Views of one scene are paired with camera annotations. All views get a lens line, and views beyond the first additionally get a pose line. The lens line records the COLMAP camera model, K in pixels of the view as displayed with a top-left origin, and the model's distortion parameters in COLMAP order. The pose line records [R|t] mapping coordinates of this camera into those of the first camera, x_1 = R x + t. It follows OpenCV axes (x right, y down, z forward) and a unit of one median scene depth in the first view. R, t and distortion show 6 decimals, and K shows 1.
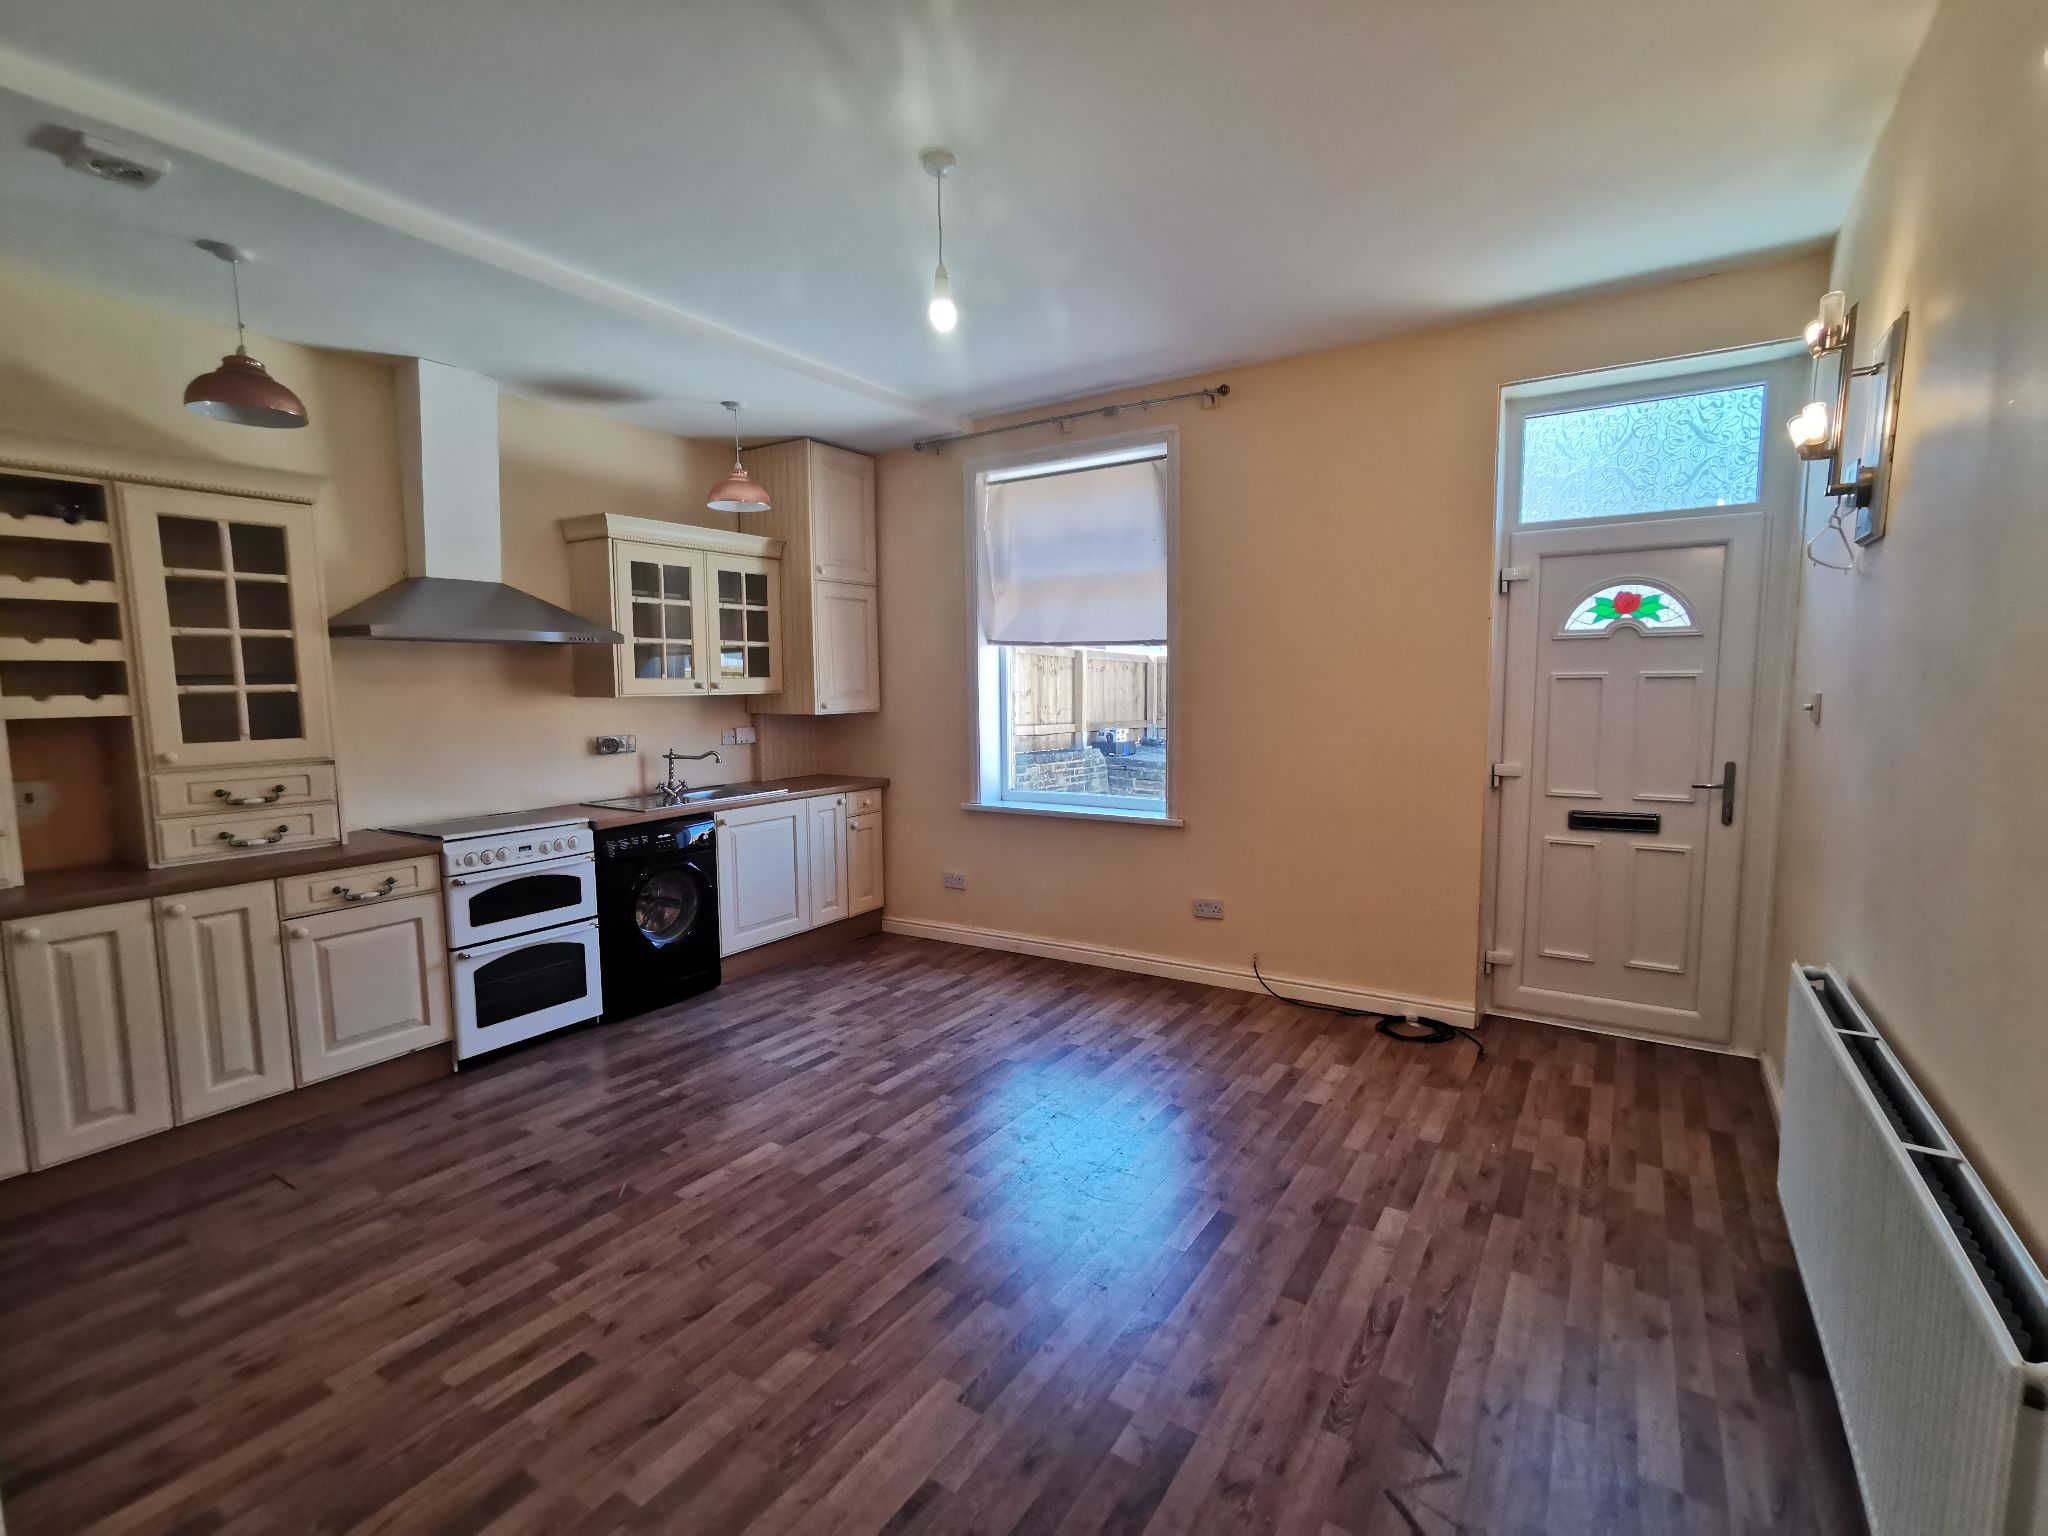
lens RADIAL K [[962.0, 0, 1024.0], [0, 962.0, 768.0], [0, 0, 1]] dist [-0.000519, -0.000117]
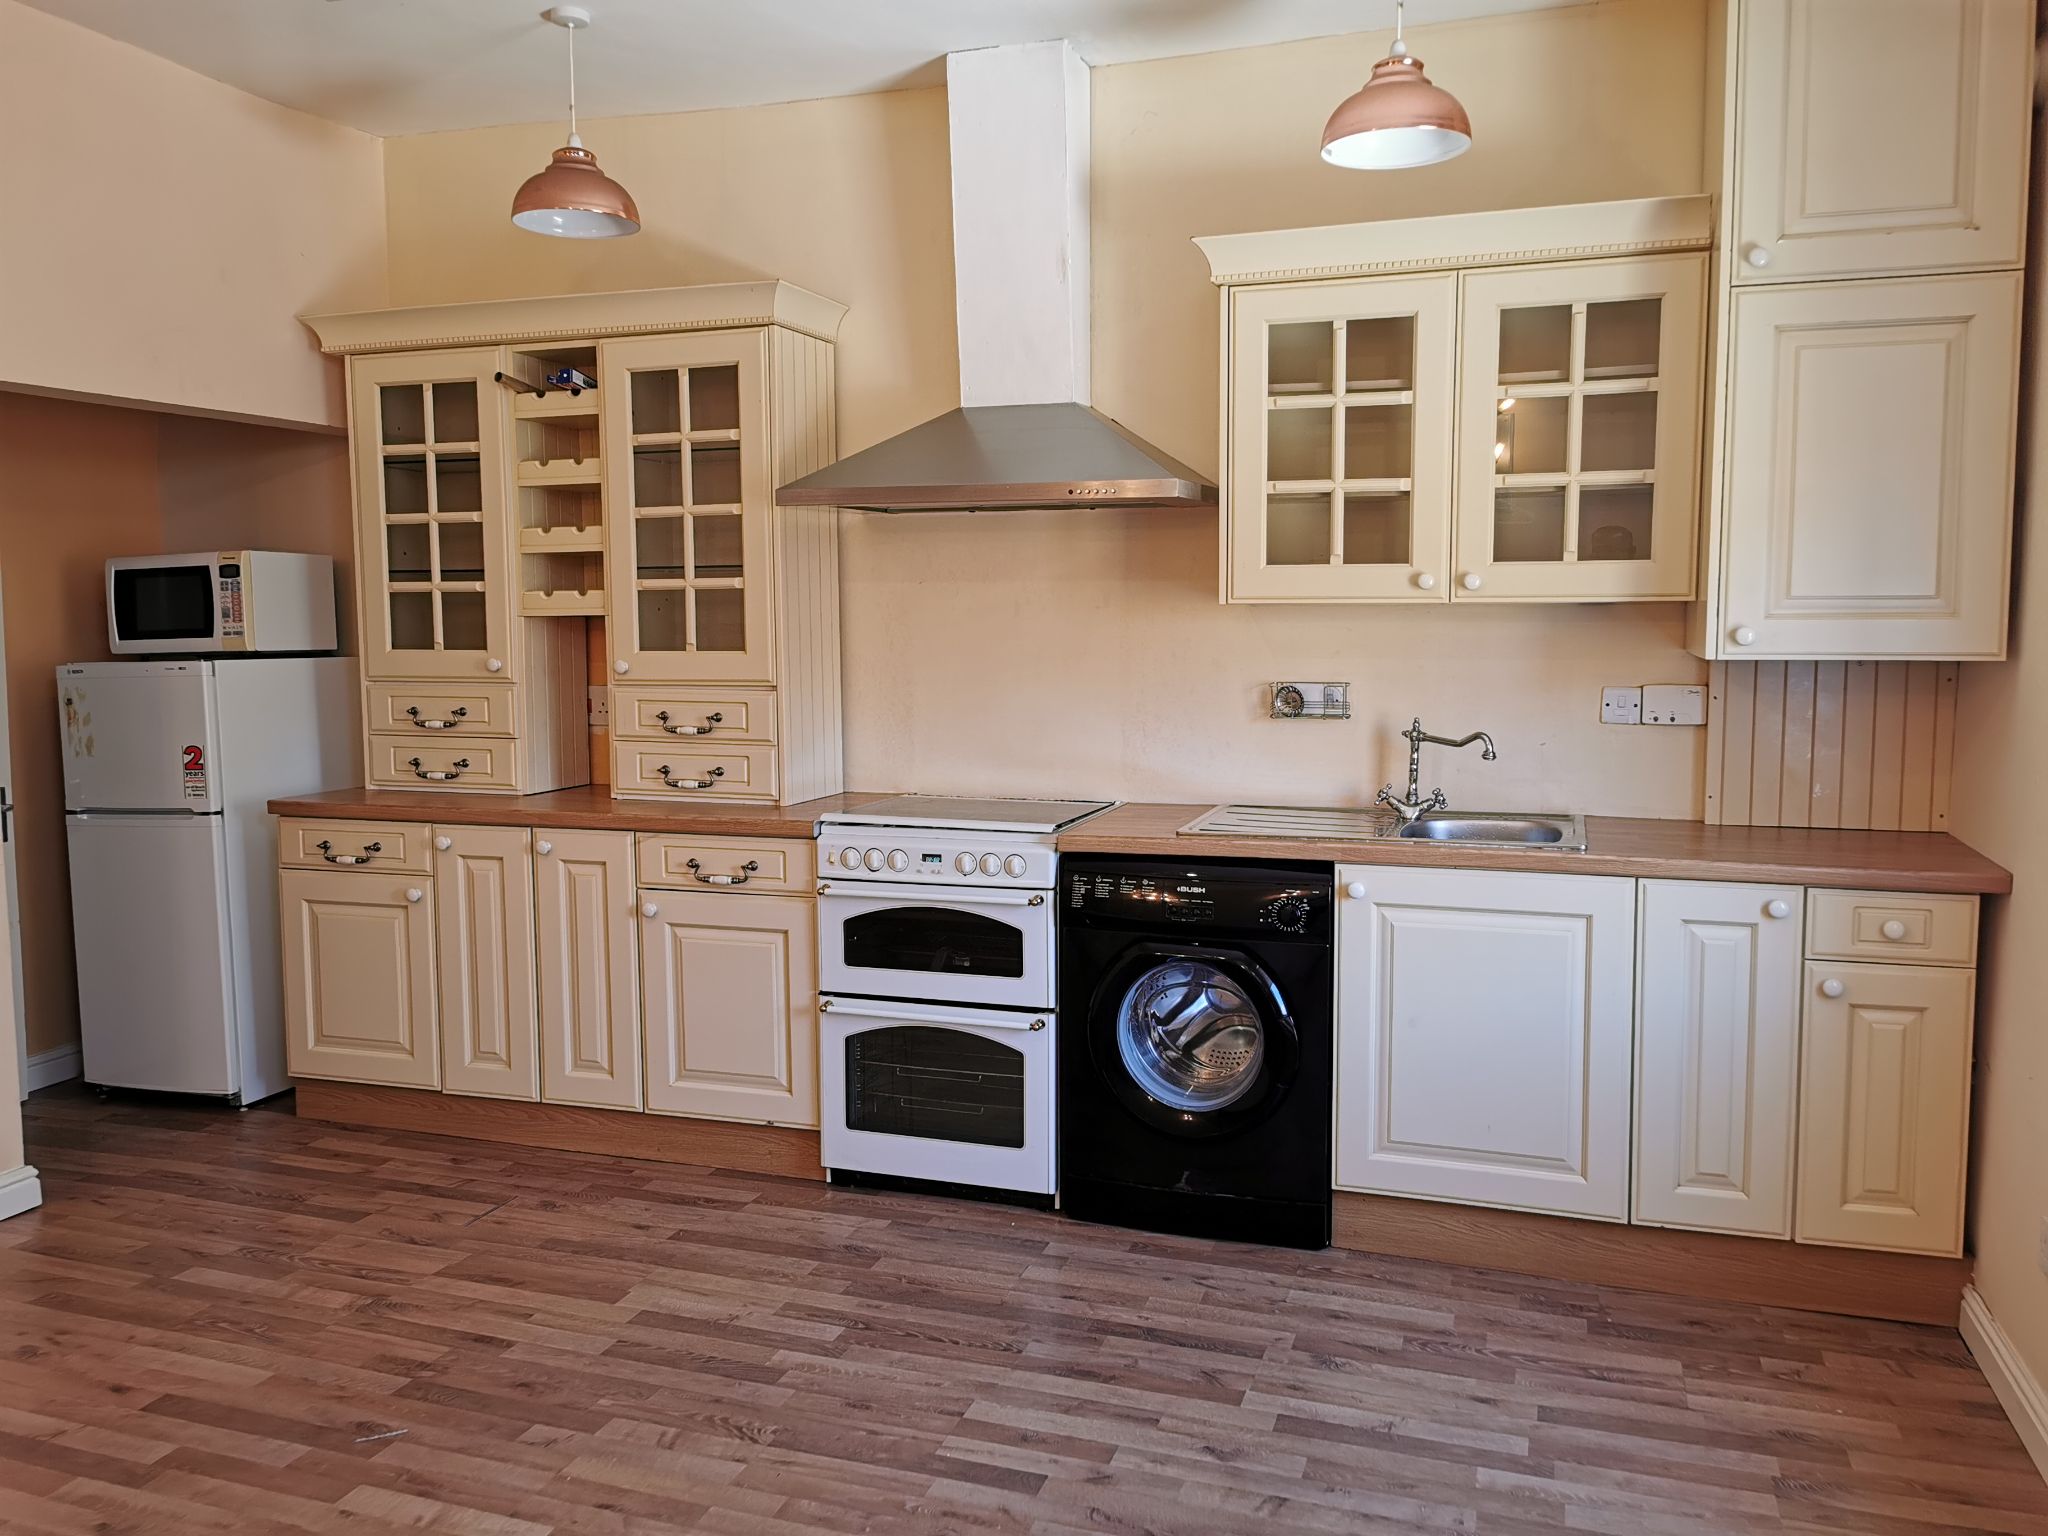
lens RADIAL K [[1592.2, 0, 1026.1], [0, 1592.2, 741.5], [0, 0, 1]] dist [0.045544, -0.064572]
pose [[0.240729, 0.092466, -0.966178, 0.454611], [-0.086451, 0.993538, 0.073545, -0.067553], [0.966734, 0.065823, 0.247167, 0.866070]]
